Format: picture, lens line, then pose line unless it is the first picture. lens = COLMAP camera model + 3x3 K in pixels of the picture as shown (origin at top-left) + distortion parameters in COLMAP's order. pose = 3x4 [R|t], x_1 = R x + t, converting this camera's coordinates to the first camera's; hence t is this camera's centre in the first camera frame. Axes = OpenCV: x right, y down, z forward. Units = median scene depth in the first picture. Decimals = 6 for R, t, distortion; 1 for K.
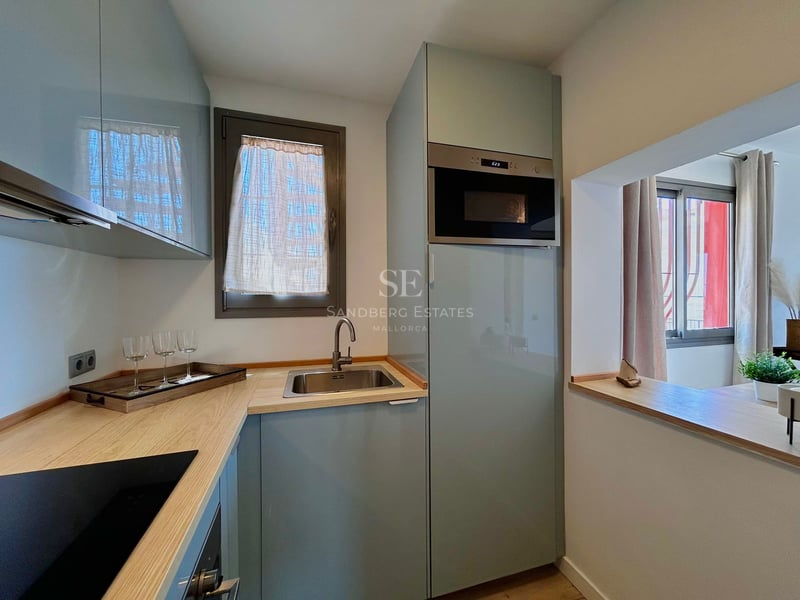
lens RADIAL K [[325.9, 0, 401.3], [0, 325.9, 298.7], [0, 0, 1]] dist [-0.002525, -0.000611]
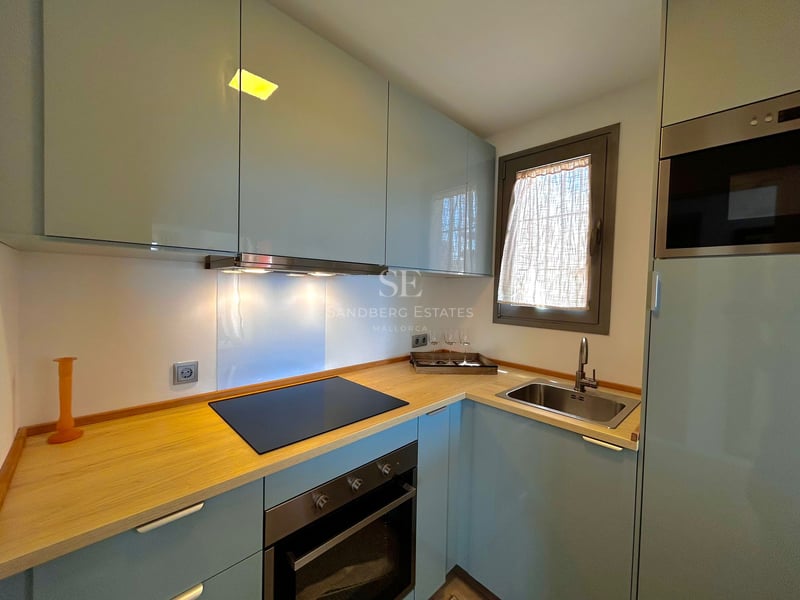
lens RADIAL K [[325.9, 0, 403.3], [0, 325.9, 299.2], [0, 0, 1]] dist [-0.002525, -0.000611]
pose [[0.453812, 0.048550, -0.889774, 0.421244], [-0.036627, 0.998687, 0.035812, -0.066441], [0.890344, 0.016338, 0.454995, 0.096210]]
